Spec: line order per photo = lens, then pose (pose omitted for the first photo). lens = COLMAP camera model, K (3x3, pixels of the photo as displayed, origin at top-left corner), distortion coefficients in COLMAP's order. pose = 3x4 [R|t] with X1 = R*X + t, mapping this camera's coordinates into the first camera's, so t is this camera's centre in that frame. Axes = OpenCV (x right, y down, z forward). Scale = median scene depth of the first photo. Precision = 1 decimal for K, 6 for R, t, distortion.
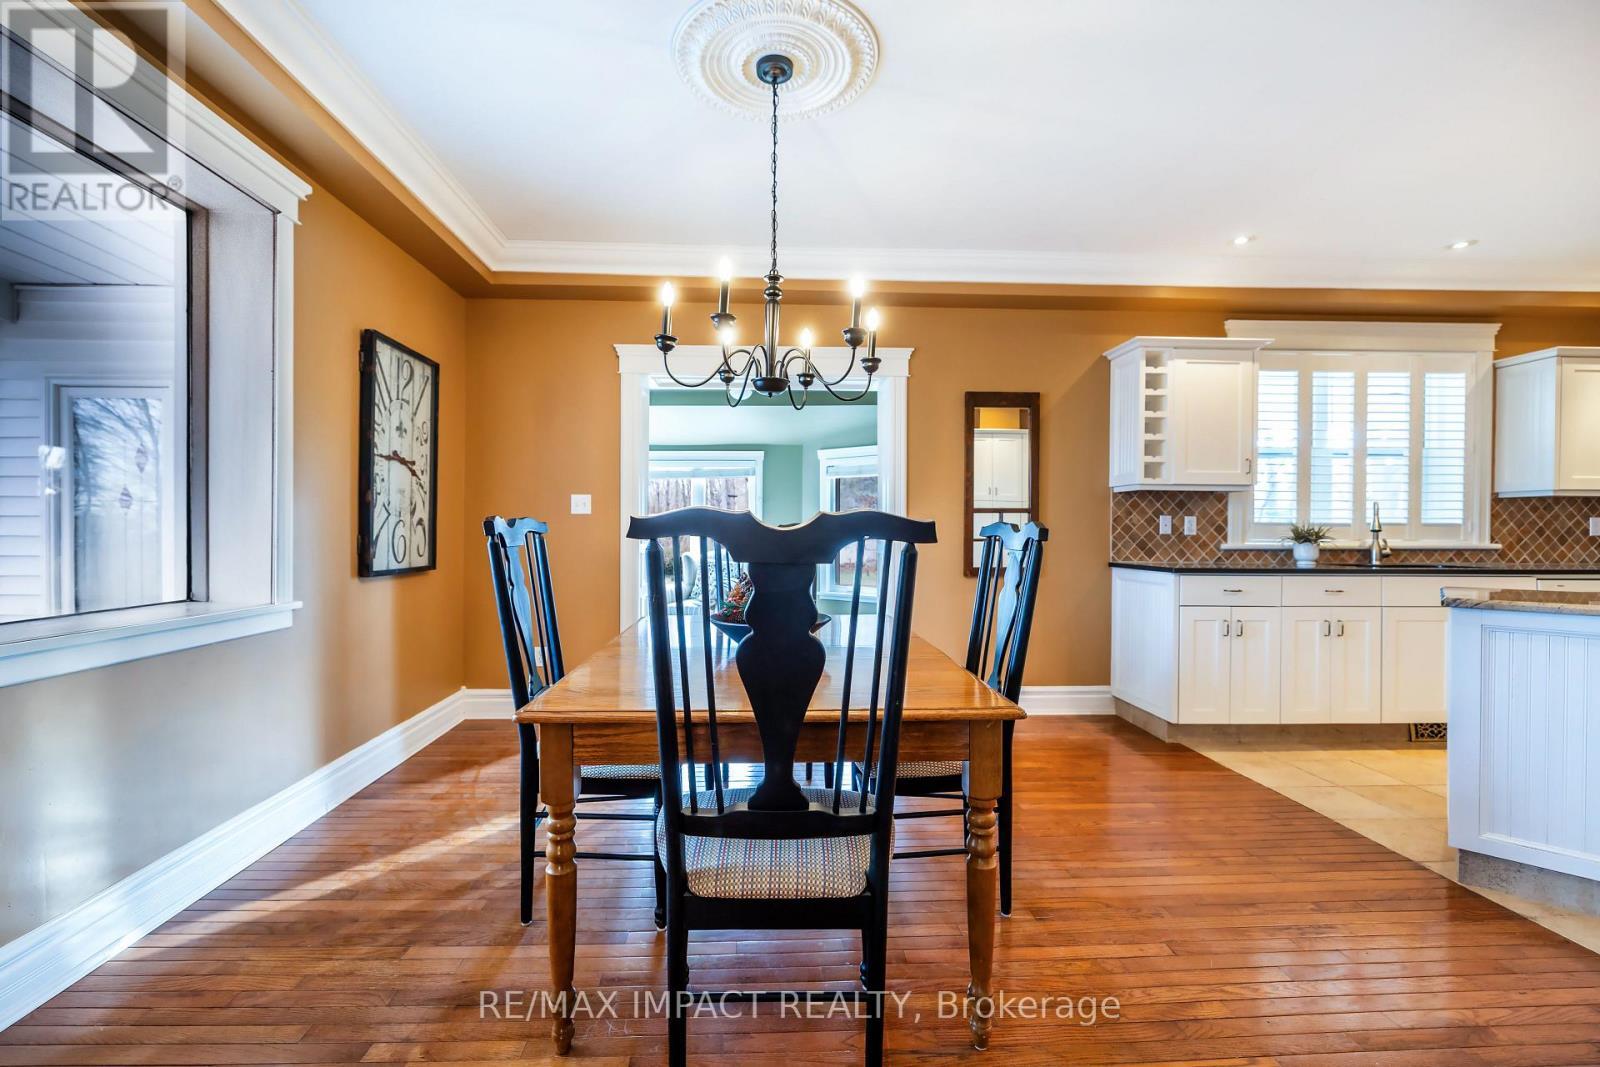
lens RADIAL K [[686.2, 0, 776.8], [0, 686.2, 532.9], [0, 0, 1]] dist [-0.001820, -0.000098]
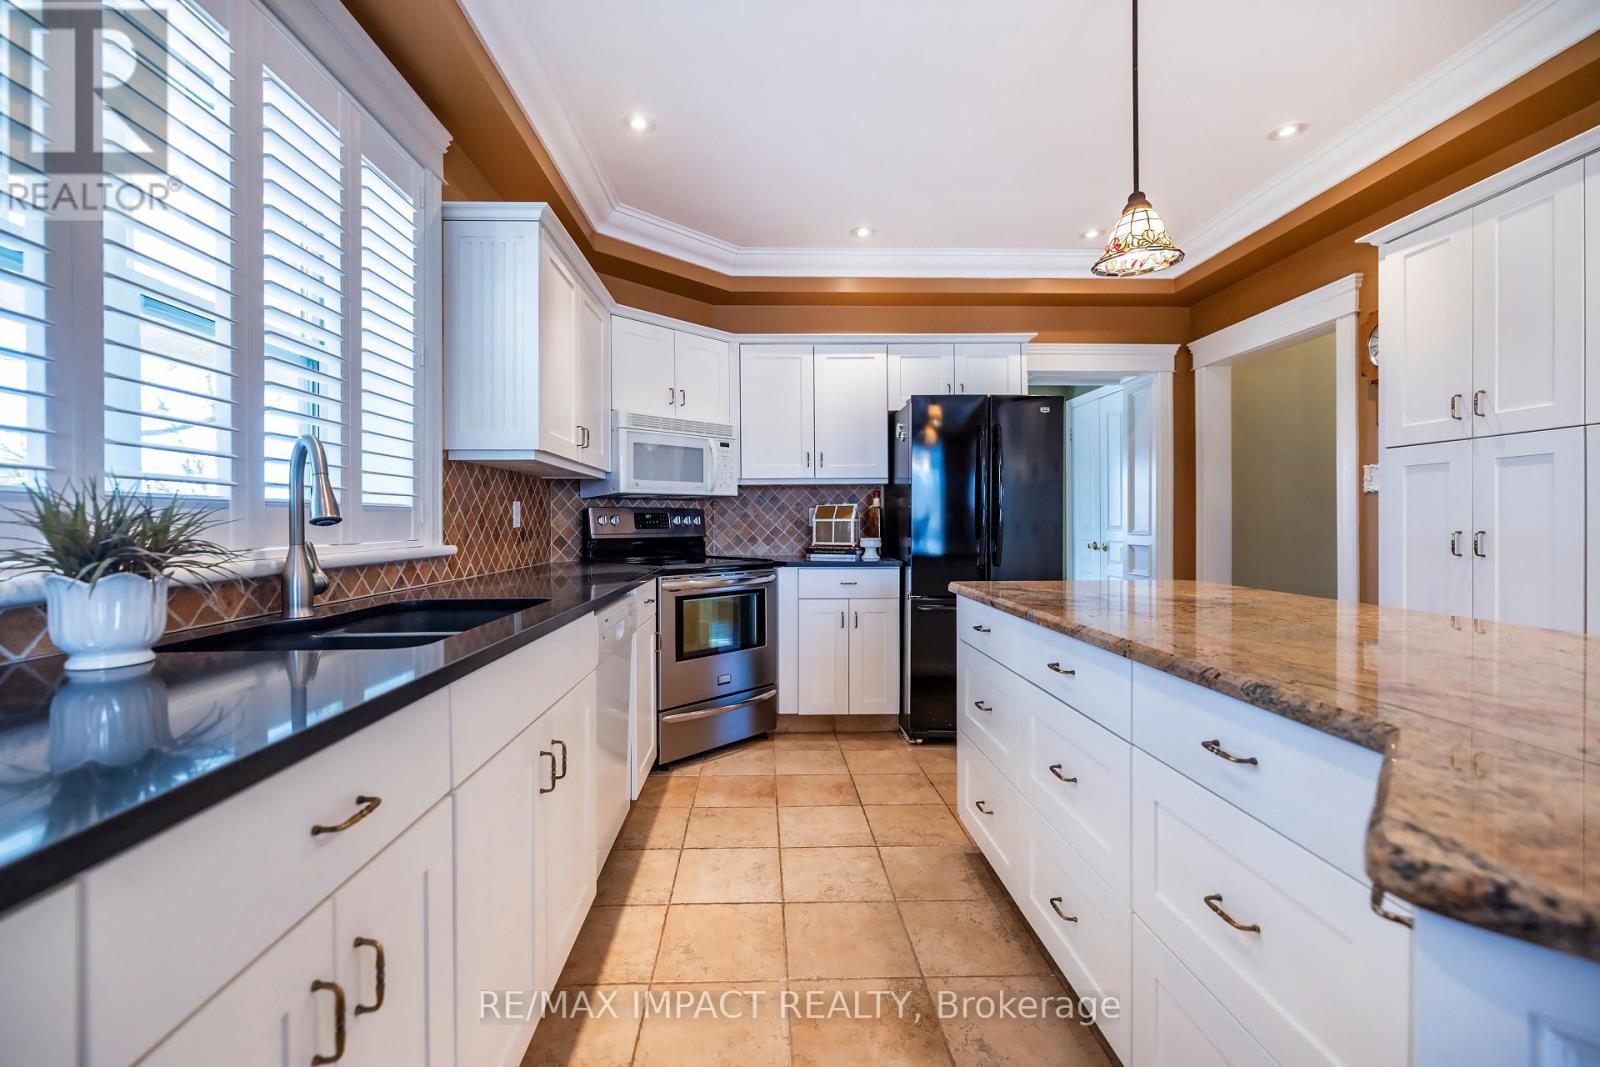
lens RADIAL K [[686.2, 0, 777.3], [0, 686.2, 525.8], [0, 0, 1]] dist [-0.001820, -0.000098]
pose [[0.020597, -0.009282, 0.999745, 0.526270], [0.010948, 0.999899, 0.009058, -0.001101], [-0.999728, 0.010759, 0.020697, 0.743415]]
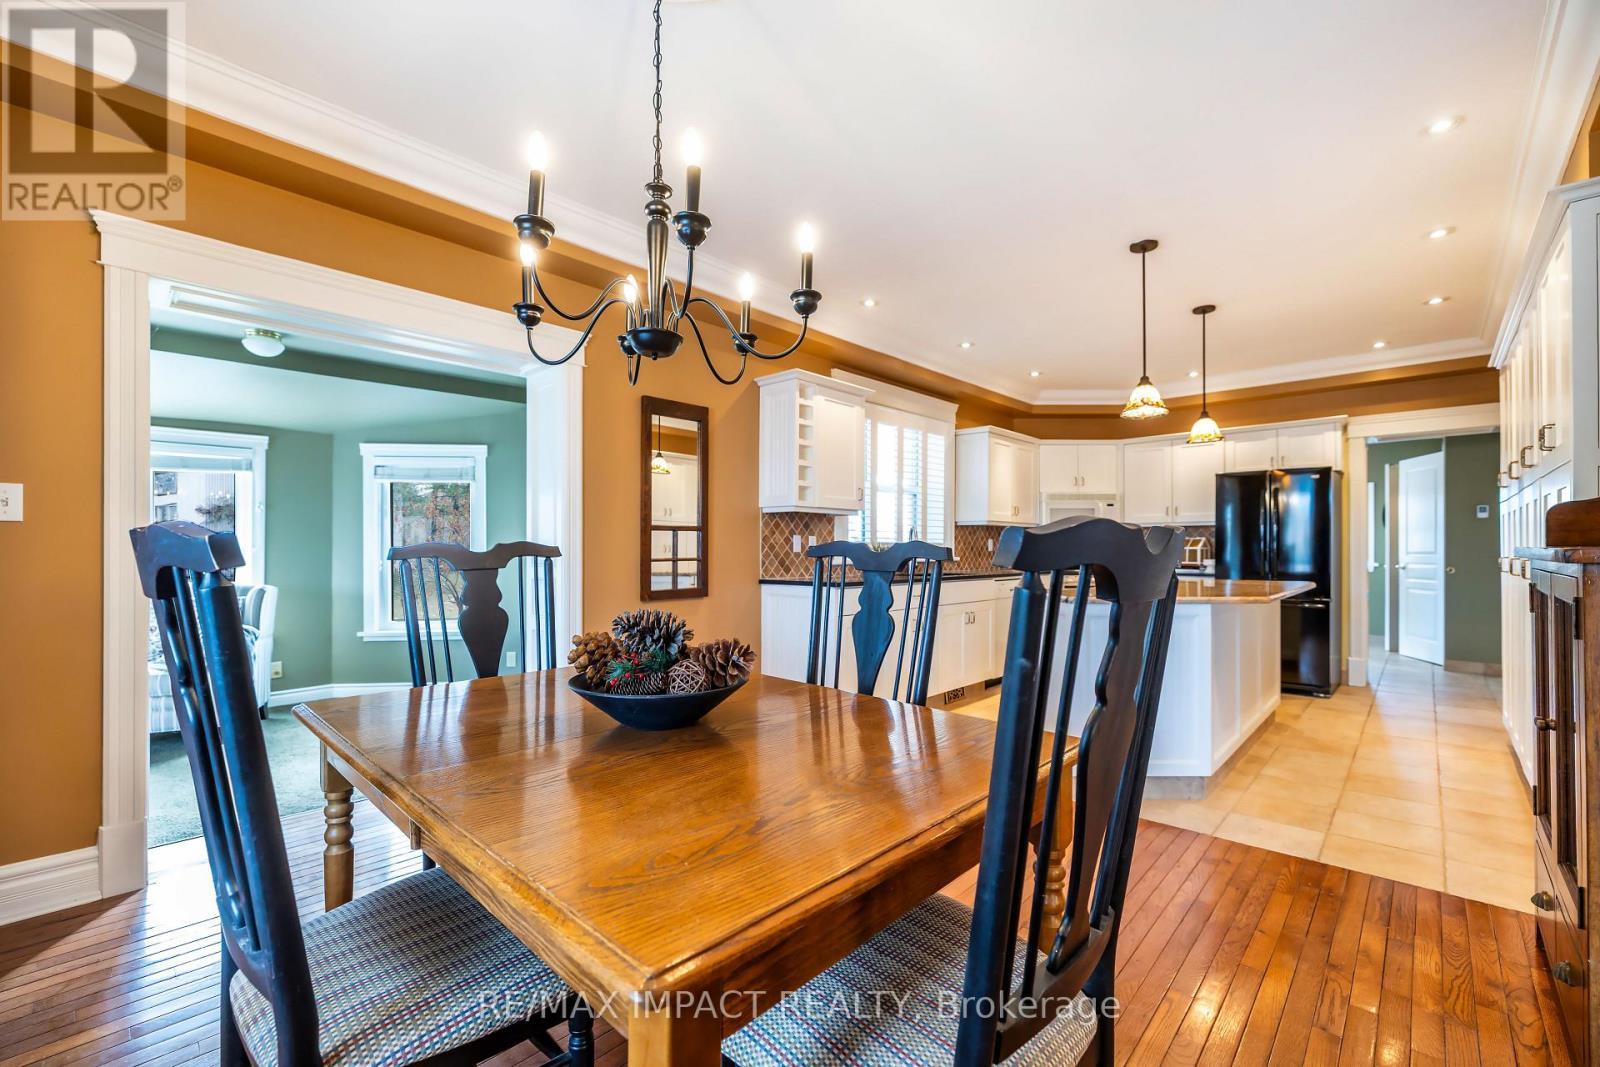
lens RADIAL K [[686.2, 0, 796.2], [0, 686.2, 544.1], [0, 0, 1]] dist [-0.001820, -0.000098]
pose [[0.707377, 0.000384, 0.706836, -0.213560], [0.006462, 0.999955, -0.007011, -0.003179], [-0.706806, 0.009527, 0.707343, 0.220395]]
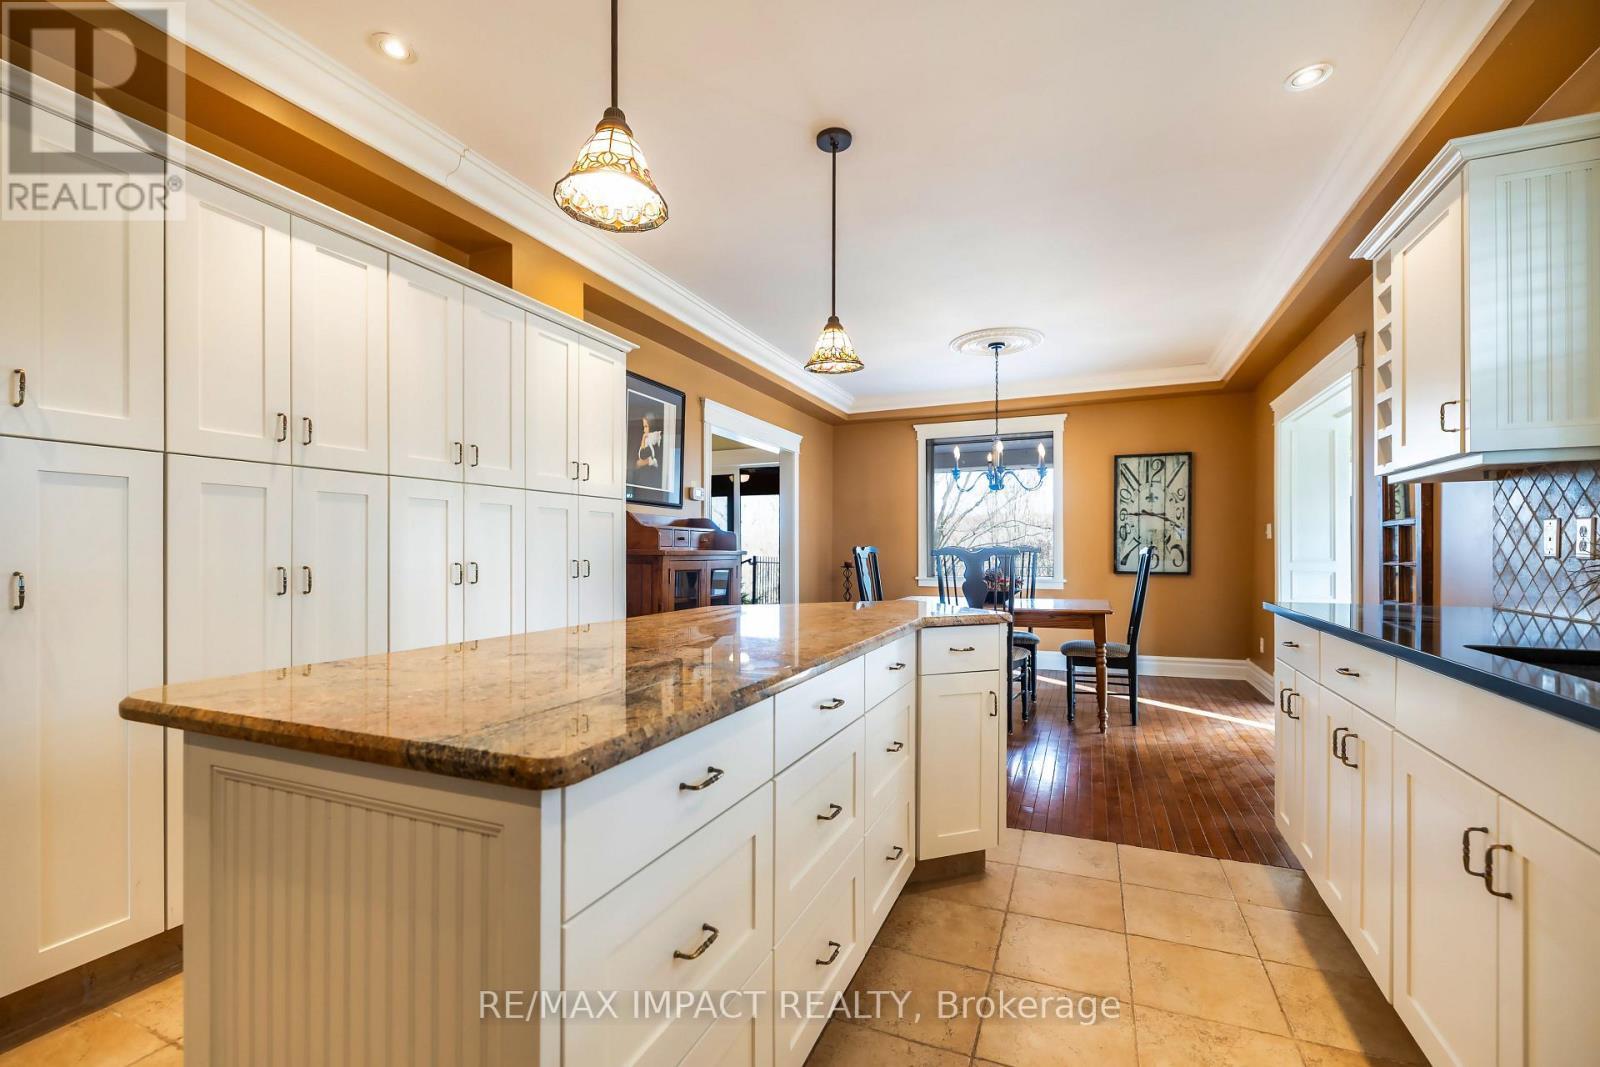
lens RADIAL K [[686.2, 0, 790.1], [0, 686.2, 548.7], [0, 0, 1]] dist [-0.001820, -0.000098]
pose [[-0.449958, -0.004515, -0.893038, 1.227388], [-0.005769, 0.999981, -0.002149, -0.000640], [0.893031, 0.004185, -0.449975, 0.745190]]
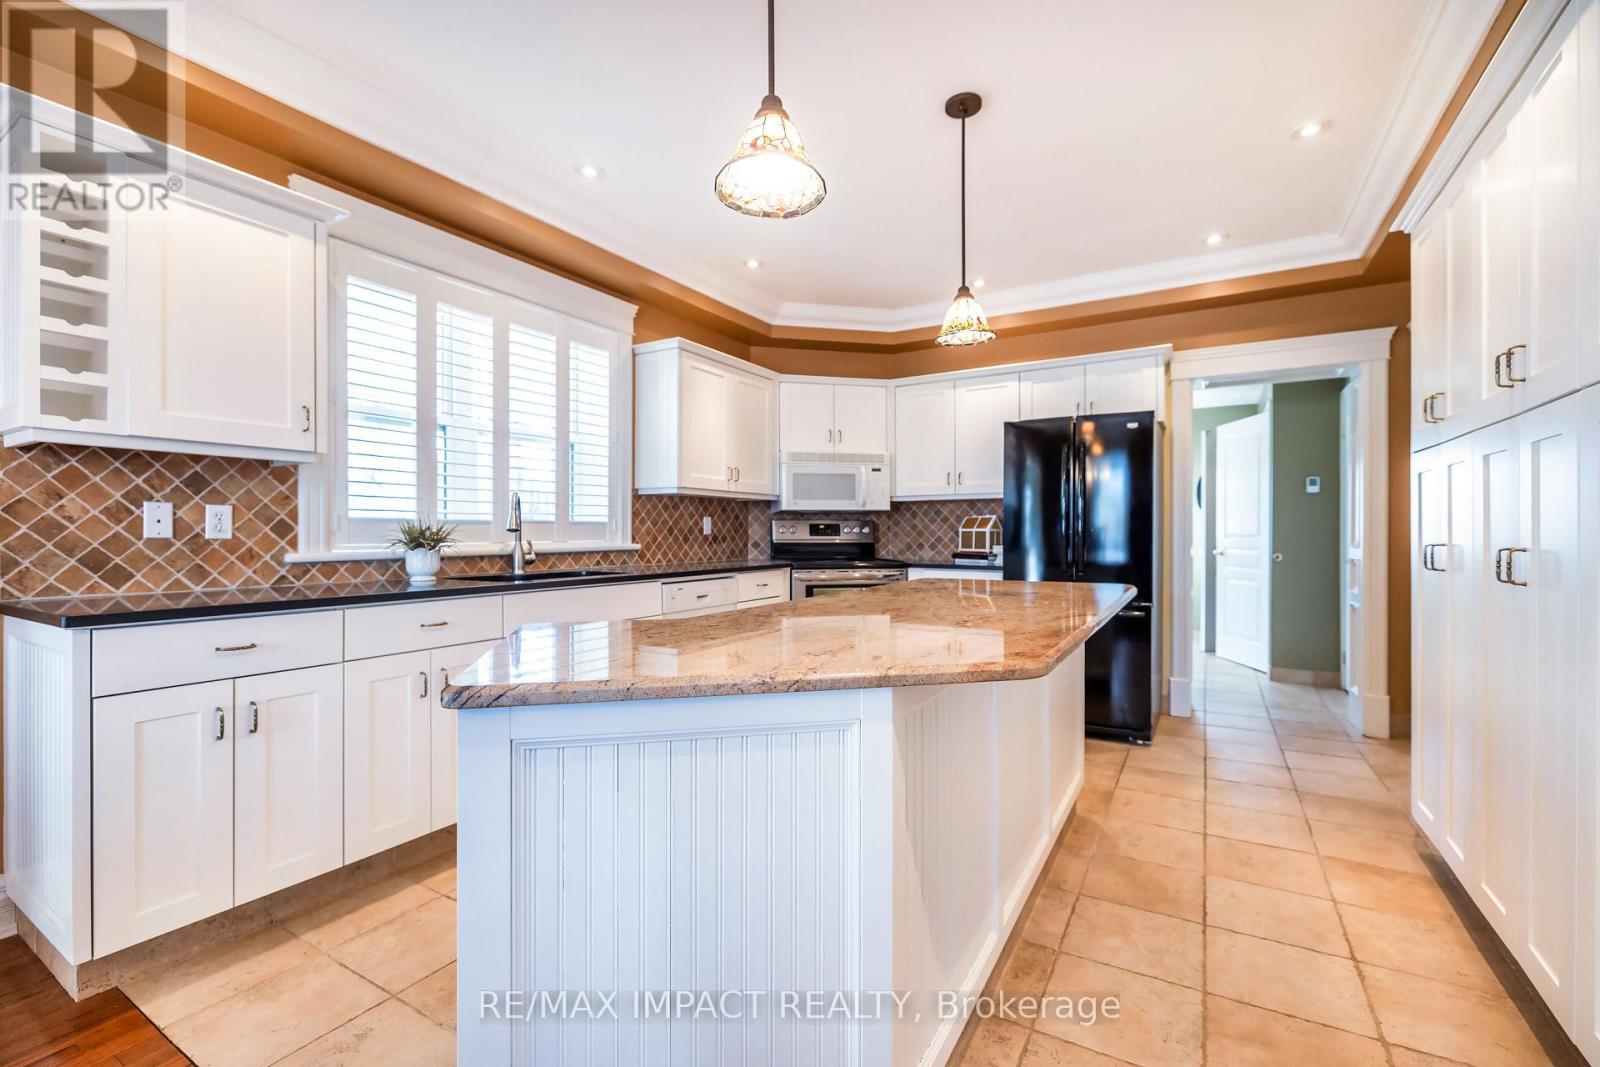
lens RADIAL K [[686.2, 0, 790.4], [0, 686.2, 532.4], [0, 0, 1]] dist [-0.001820, -0.000098]
pose [[0.555224, -0.005734, 0.831681, 0.401622], [0.007701, 0.999969, 0.001754, 0.000401], [-0.831666, 0.005431, 0.555250, 0.317484]]
